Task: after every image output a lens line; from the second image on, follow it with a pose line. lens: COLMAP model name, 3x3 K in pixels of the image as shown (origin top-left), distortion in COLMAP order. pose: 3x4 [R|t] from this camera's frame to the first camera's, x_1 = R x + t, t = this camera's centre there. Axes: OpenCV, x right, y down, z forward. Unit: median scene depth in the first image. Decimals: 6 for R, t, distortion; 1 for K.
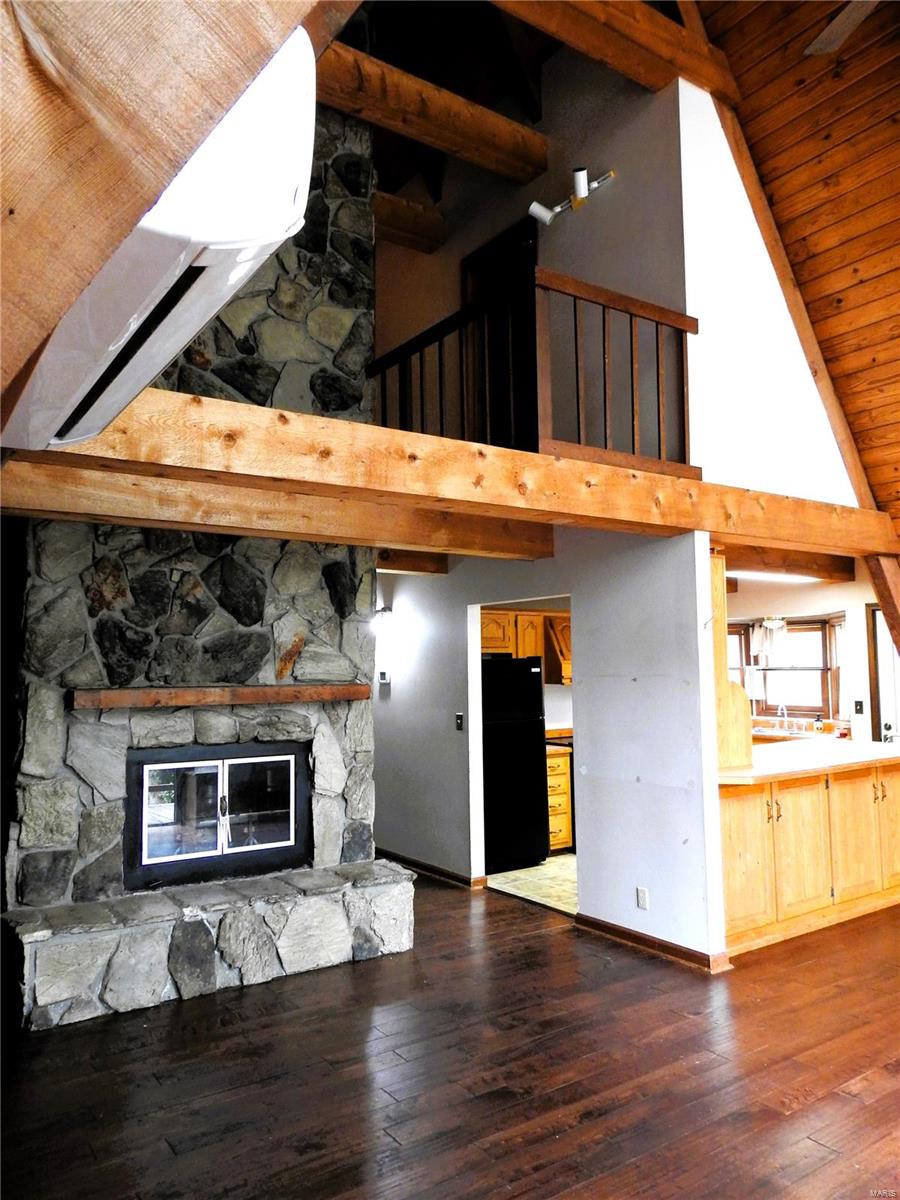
lens RADIAL K [[862.7, 0, 454.5], [0, 862.7, 597.9], [0, 0, 1]] dist [0.006286, 0.004618]
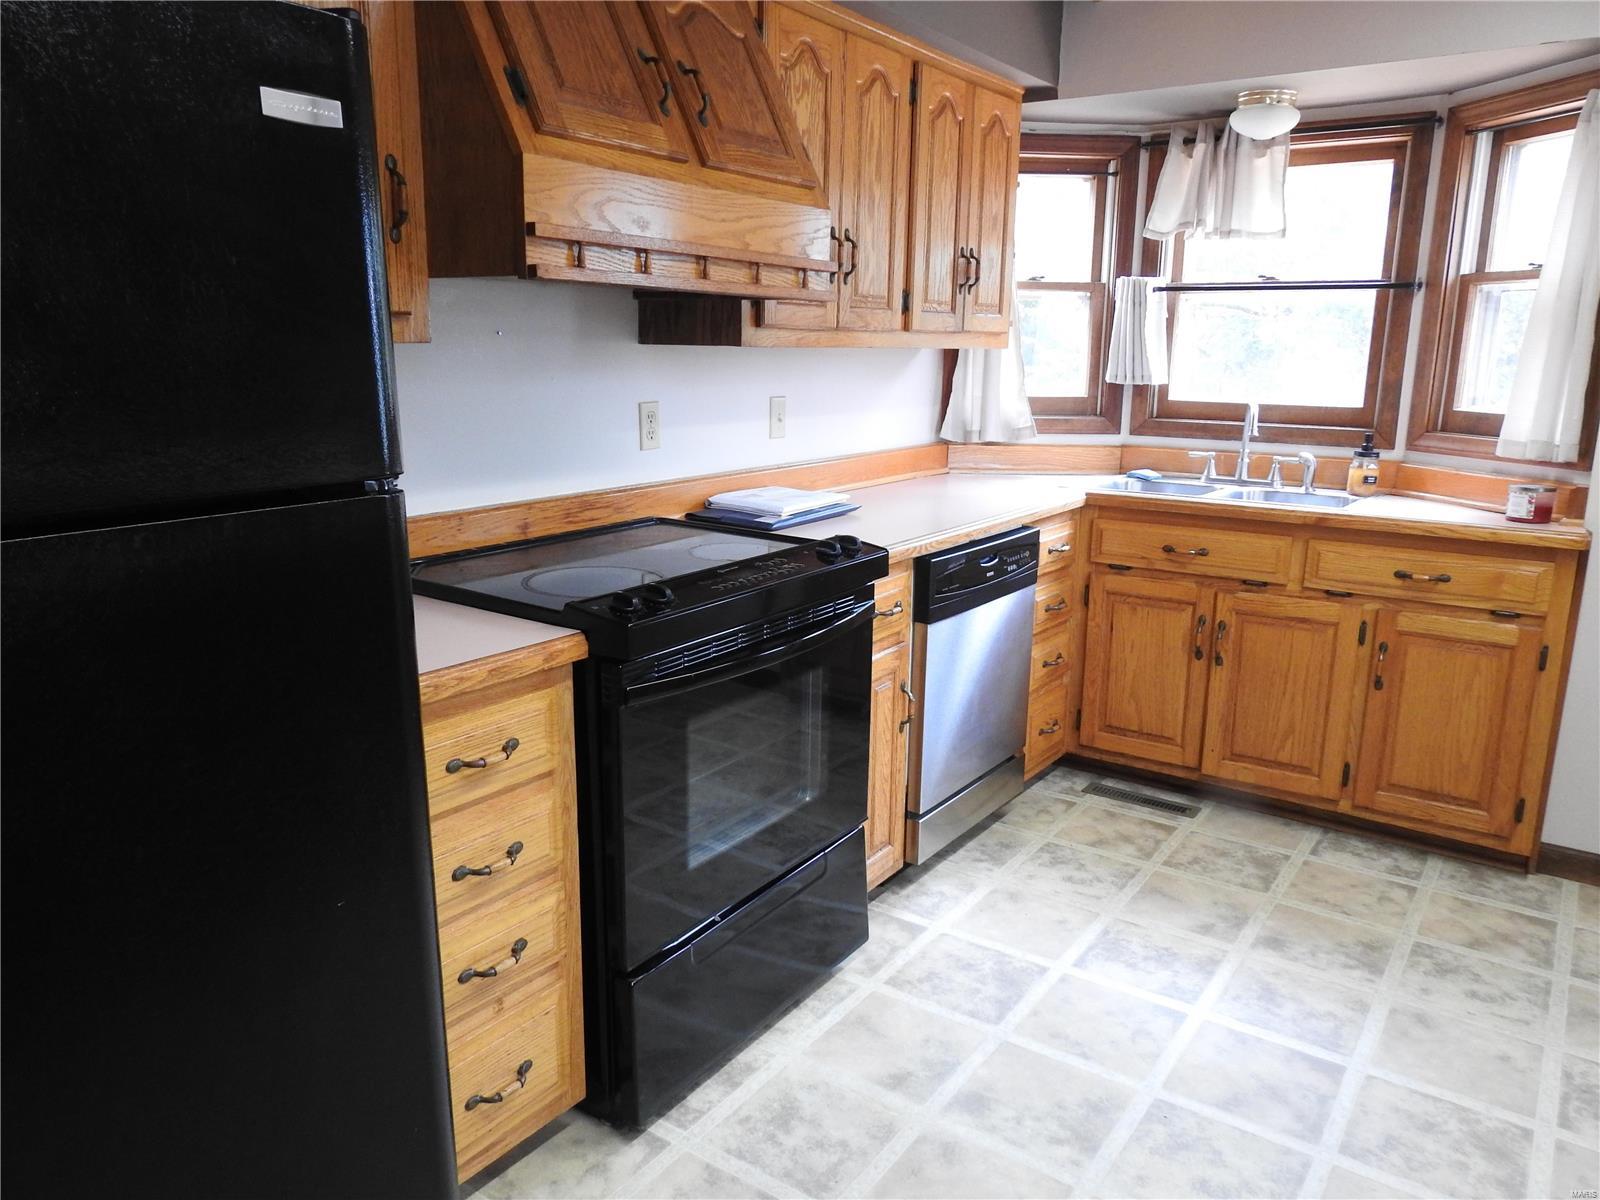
lens RADIAL K [[1143.1, 0, 795.9], [0, 1143.1, 604.1], [0, 0, 1]] dist [-0.006660, -0.003008]
pose [[0.941463, -0.051536, 0.333153, 0.150647], [-0.050221, 0.955778, 0.289770, 0.147116], [-0.333353, -0.289539, 0.897242, 1.183905]]
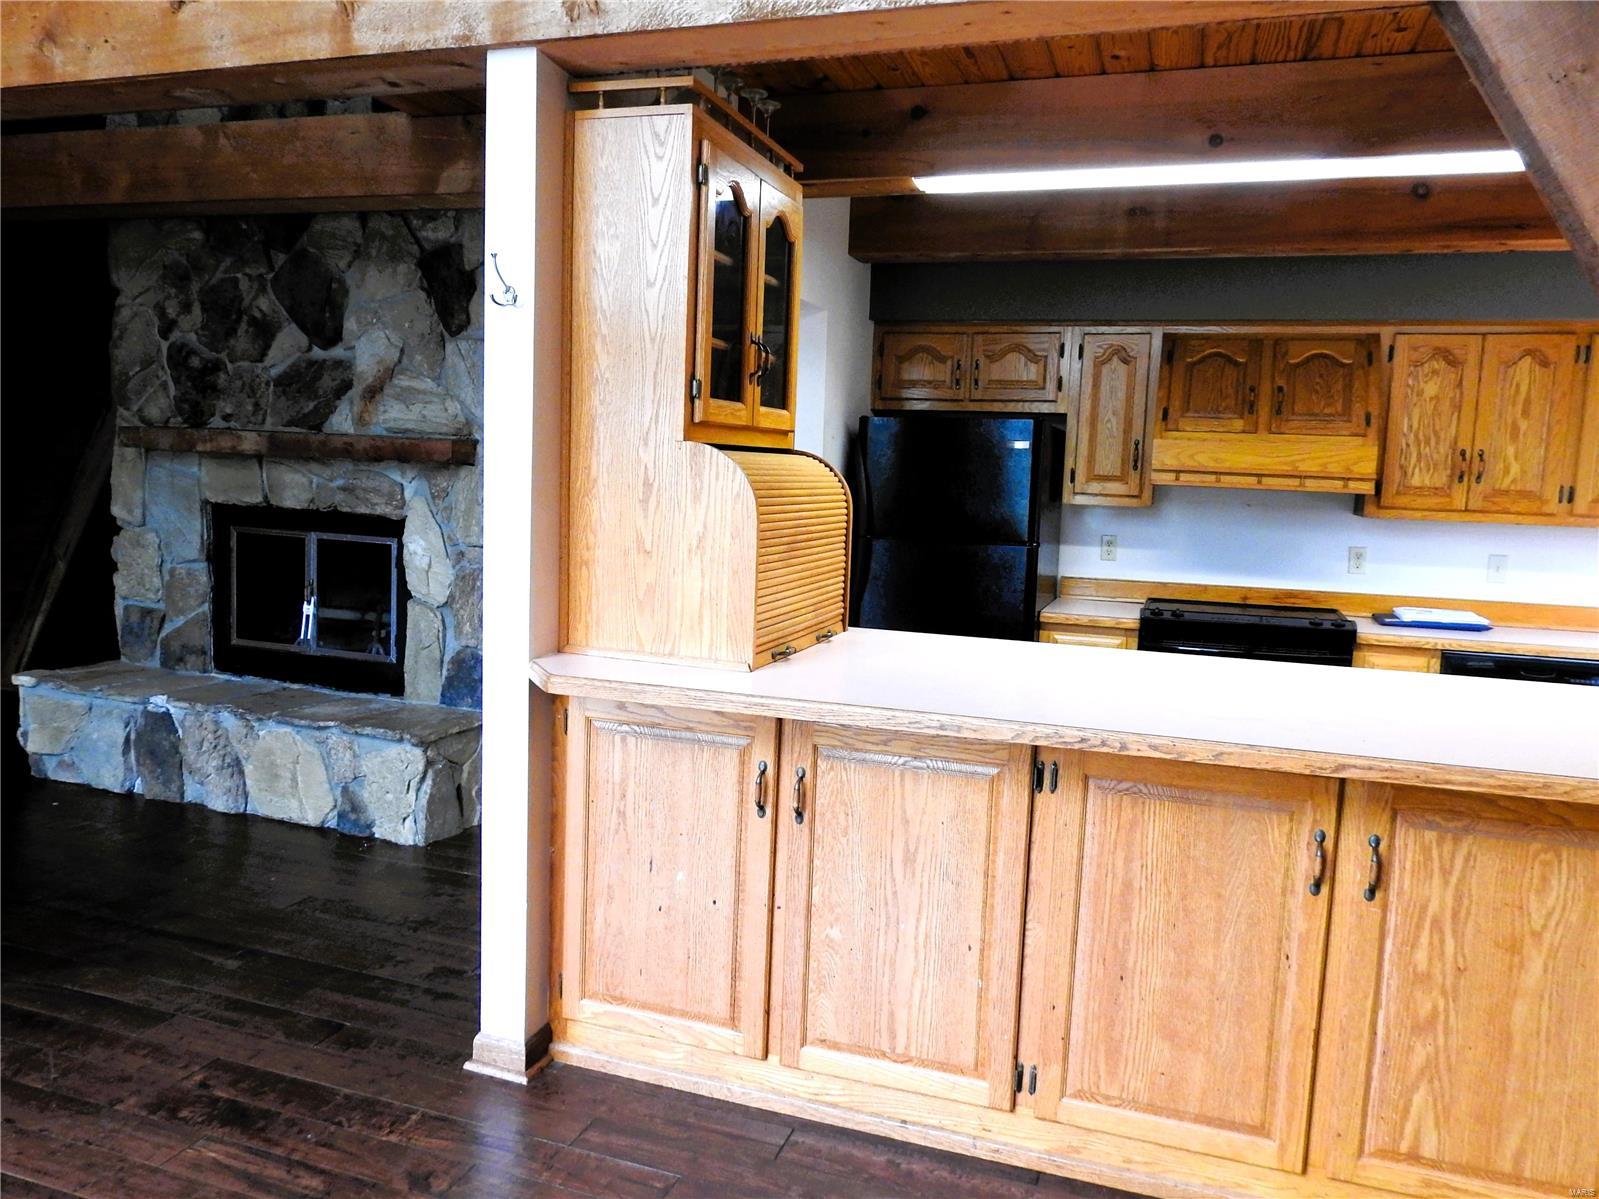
lens RADIAL K [[1161.0, 0, 799.5], [0, 1161.0, 599.5], [0, 0, 1]] dist [0.002291, 0.000545]
pose [[0.592831, 0.128788, -0.794962, 0.801650], [0.018105, 0.984749, 0.173036, 0.079502], [0.805123, -0.116974, 0.581458, 0.756324]]
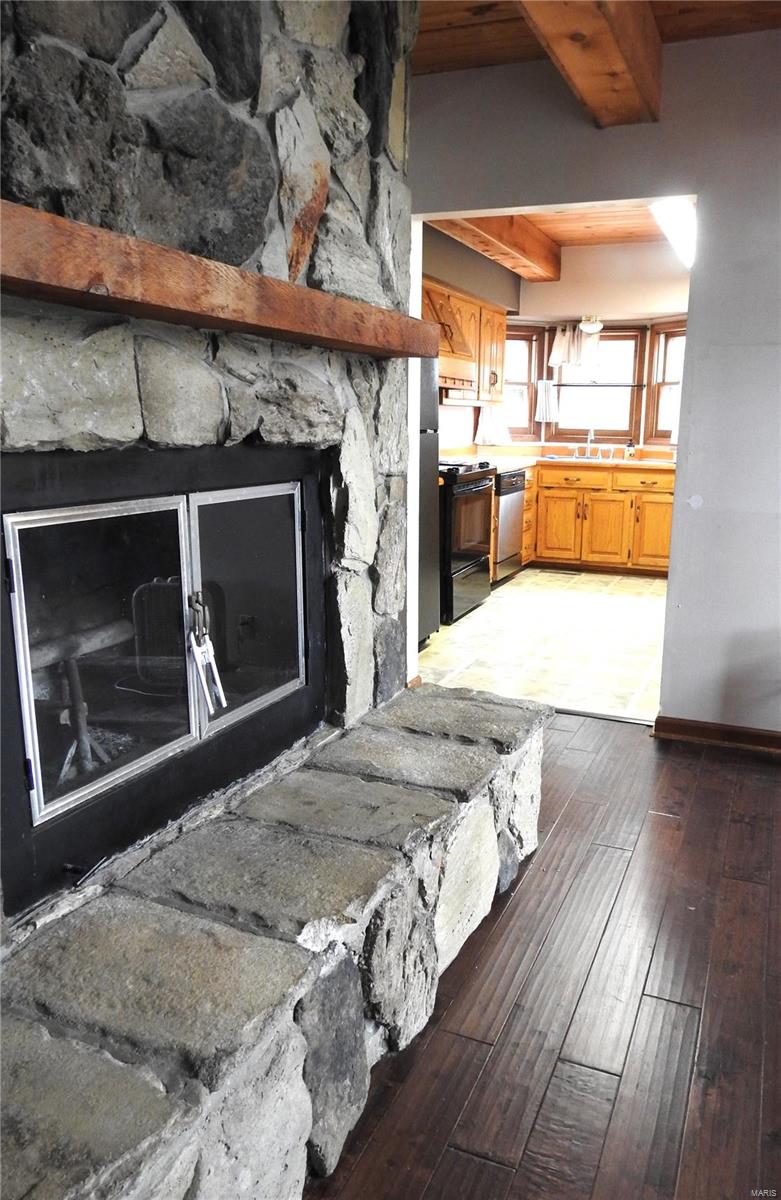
lens RADIAL K [[863.0, 0, 454.0], [0, 863.0, 594.5], [0, 0, 1]] dist [0.001004, -0.000420]
pose [[0.825267, -0.086068, 0.558146, -0.382943], [-0.074990, 0.962866, 0.259356, 0.128632], [-0.559742, -0.255894, 0.788167, 0.655903]]
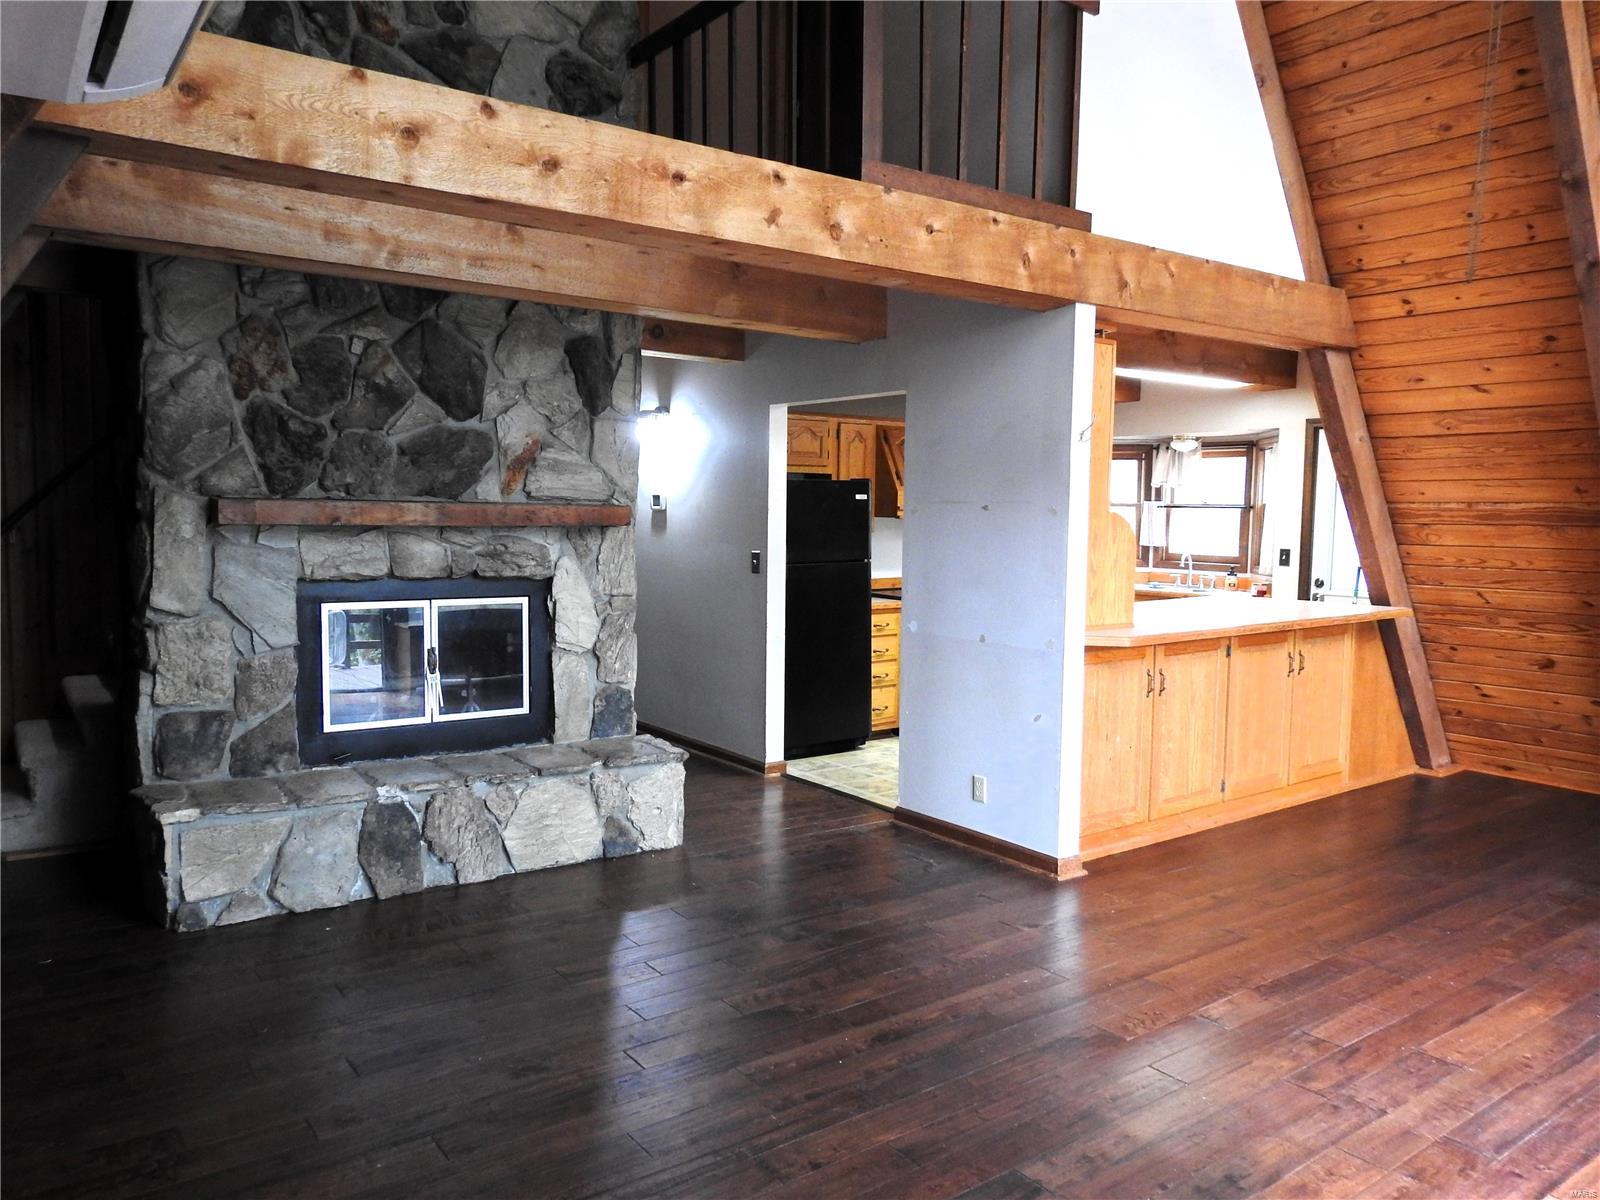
lens RADIAL K [[1148.7, 0, 801.6], [0, 1148.7, 593.2], [0, 0, 1]] dist [0.009393, -0.006572]
pose [[0.999351, 0.023654, 0.027185, 0.026092], [-0.027622, 0.987319, 0.156330, 0.017588], [-0.023142, -0.156980, 0.987331, 0.011251]]
